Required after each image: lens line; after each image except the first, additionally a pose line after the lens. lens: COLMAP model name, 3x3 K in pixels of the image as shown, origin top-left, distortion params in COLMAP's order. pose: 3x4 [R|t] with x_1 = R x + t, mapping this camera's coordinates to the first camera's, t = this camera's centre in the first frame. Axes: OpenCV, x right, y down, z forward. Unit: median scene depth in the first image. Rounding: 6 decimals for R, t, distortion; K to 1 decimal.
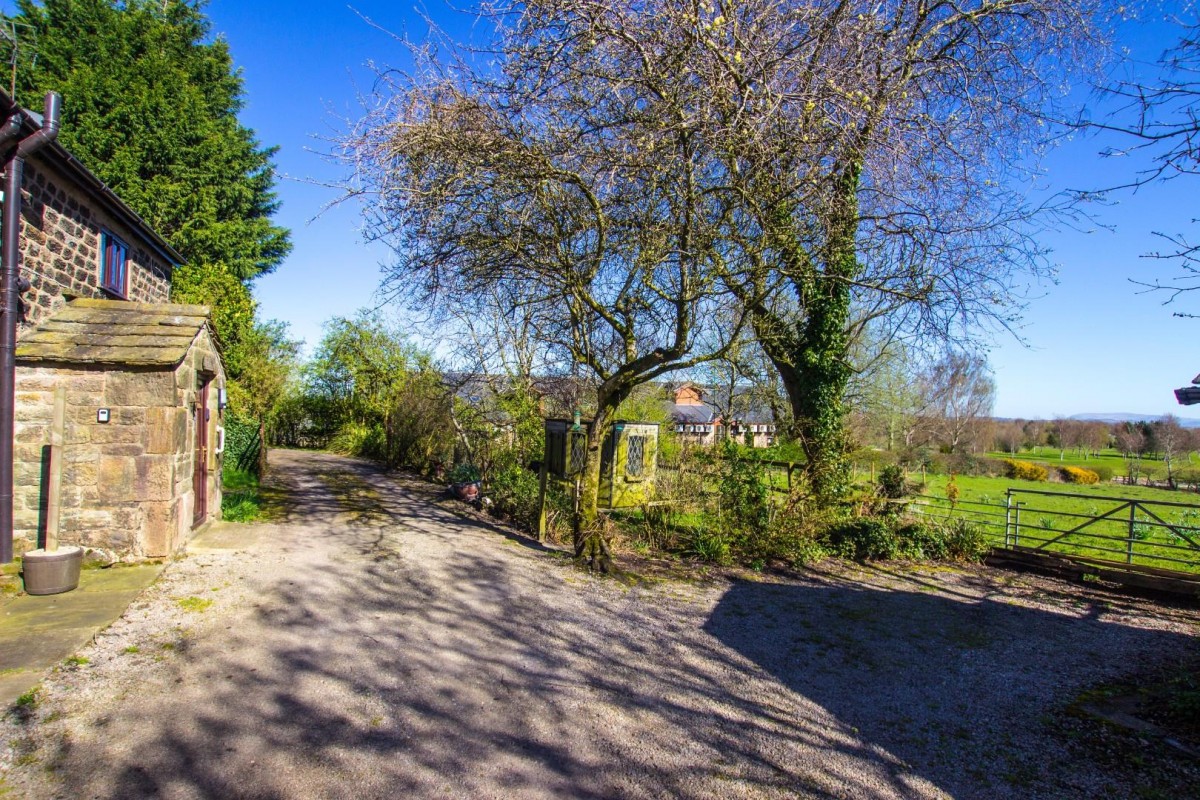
lens RADIAL K [[599.8, 0, 602.4], [0, 599.8, 413.0], [0, 0, 1]] dist [-0.029715, 0.001435]
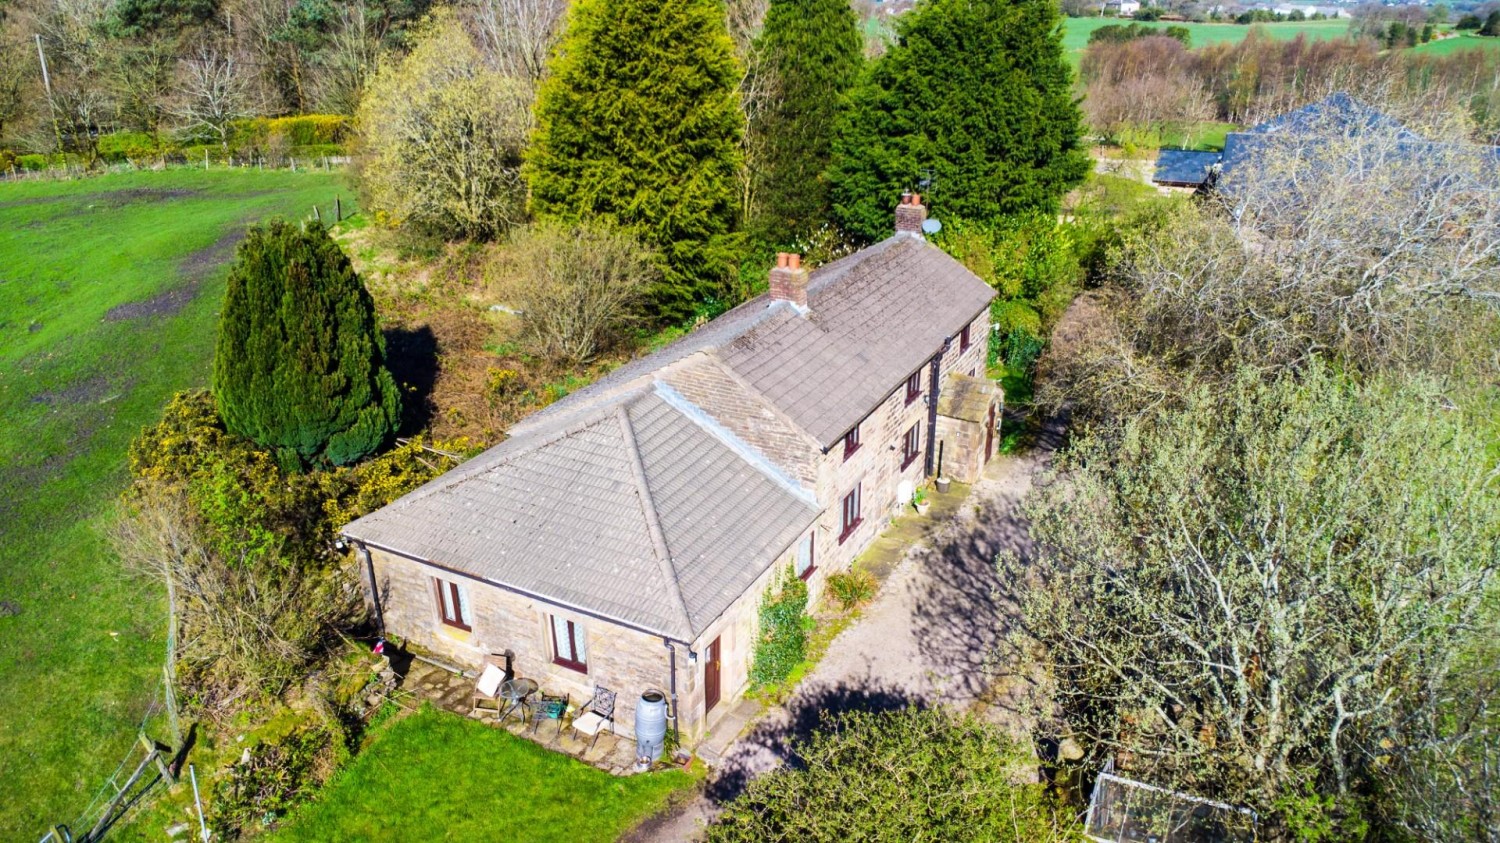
lens RADIAL K [[1140.2, 0, 750.0], [0, 1140.2, 421.5], [0, 0, 1]] dist [0.003145, -0.008527]
pose [[0.651197, 0.288111, -0.702092, 1.965311], [0.019185, 0.918590, 0.394747, -1.852808], [0.758666, -0.270528, 0.592656, -2.522501]]
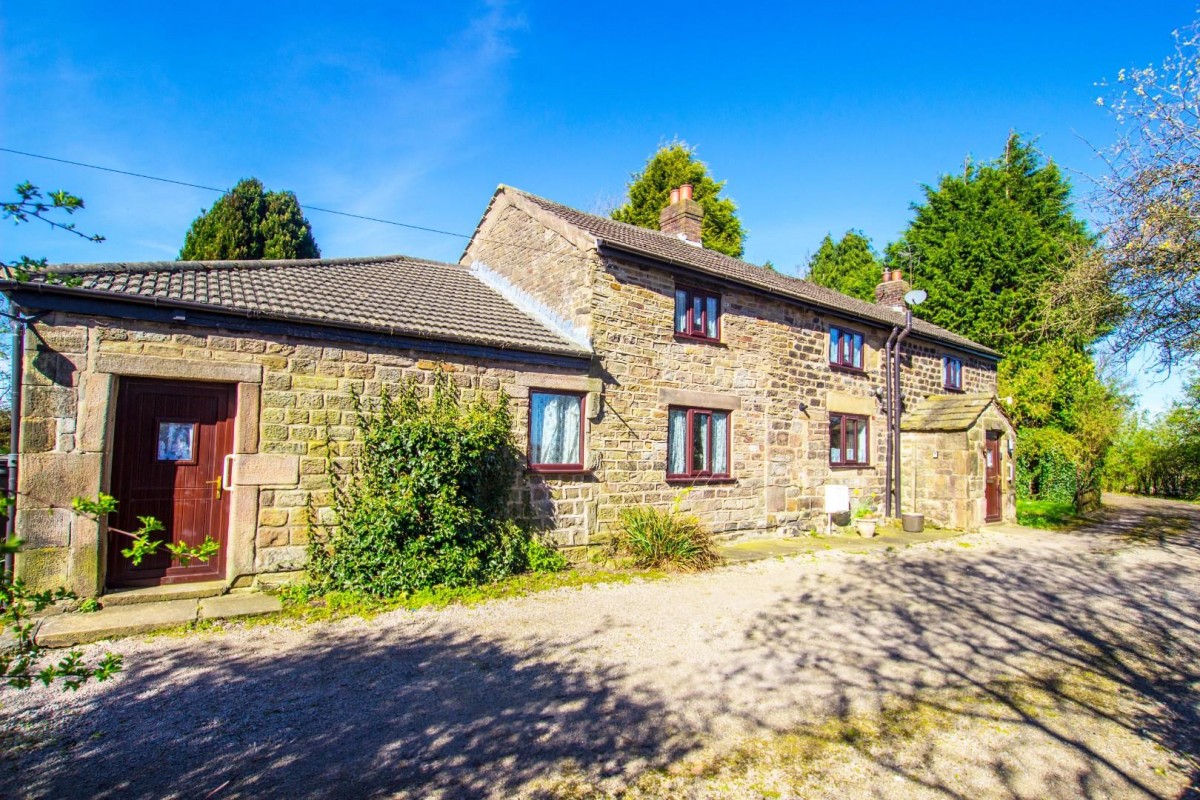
lens RADIAL K [[599.8, 0, 602.4], [0, 599.8, 413.0], [0, 0, 1]] dist [-0.029715, 0.001435]
pose [[0.242624, -0.071759, -0.967463, 0.713644], [-0.016096, 0.996825, -0.077974, 0.031582], [0.969987, 0.034491, 0.240698, -0.512040]]
